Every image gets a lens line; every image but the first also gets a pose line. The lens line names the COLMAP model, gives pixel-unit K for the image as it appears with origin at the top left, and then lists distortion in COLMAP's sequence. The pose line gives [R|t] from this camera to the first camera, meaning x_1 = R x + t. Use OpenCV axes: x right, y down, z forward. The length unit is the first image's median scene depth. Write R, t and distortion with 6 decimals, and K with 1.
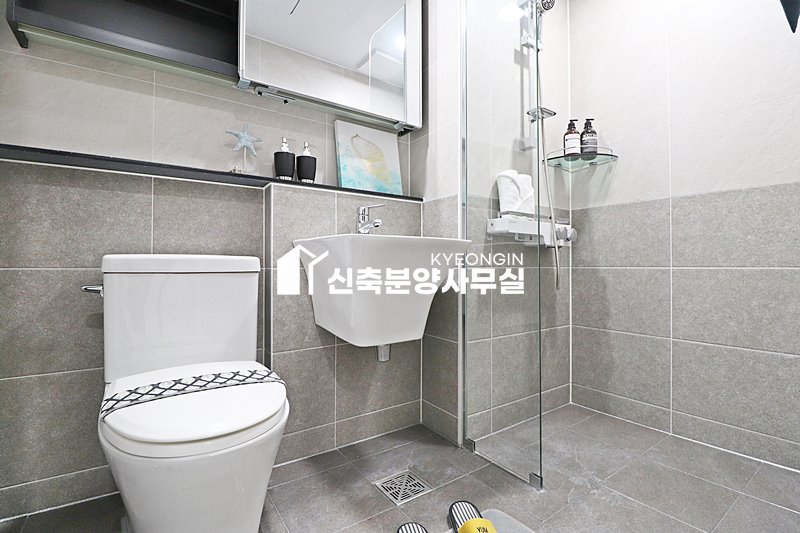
lens RADIAL K [[367.0, 0, 402.2], [0, 367.0, 260.6], [0, 0, 1]] dist [0.000130, -0.015301]
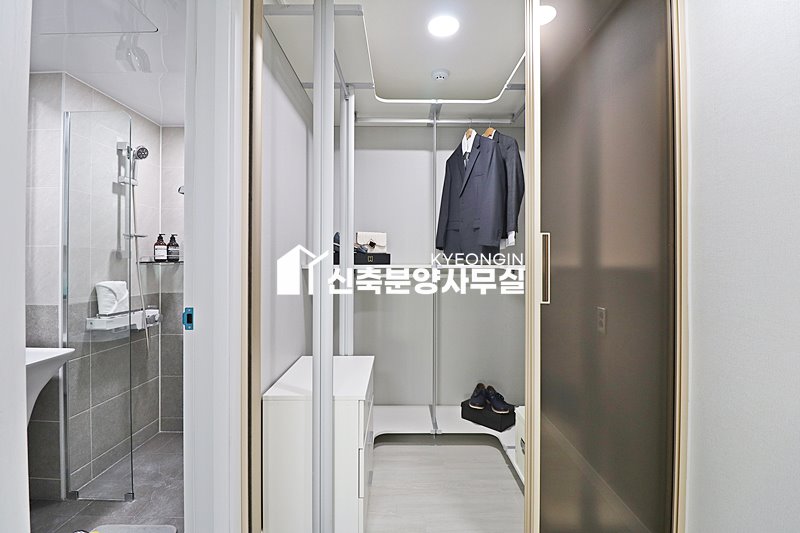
lens RADIAL K [[367.0, 0, 402.2], [0, 367.0, 260.6], [0, 0, 1]] dist [0.000130, -0.015301]
pose [[0.565121, 0.004384, 0.824996, -0.191552], [-0.011452, 0.999931, 0.002531, -0.320963], [-0.824928, -0.010878, 0.565133, -0.621869]]
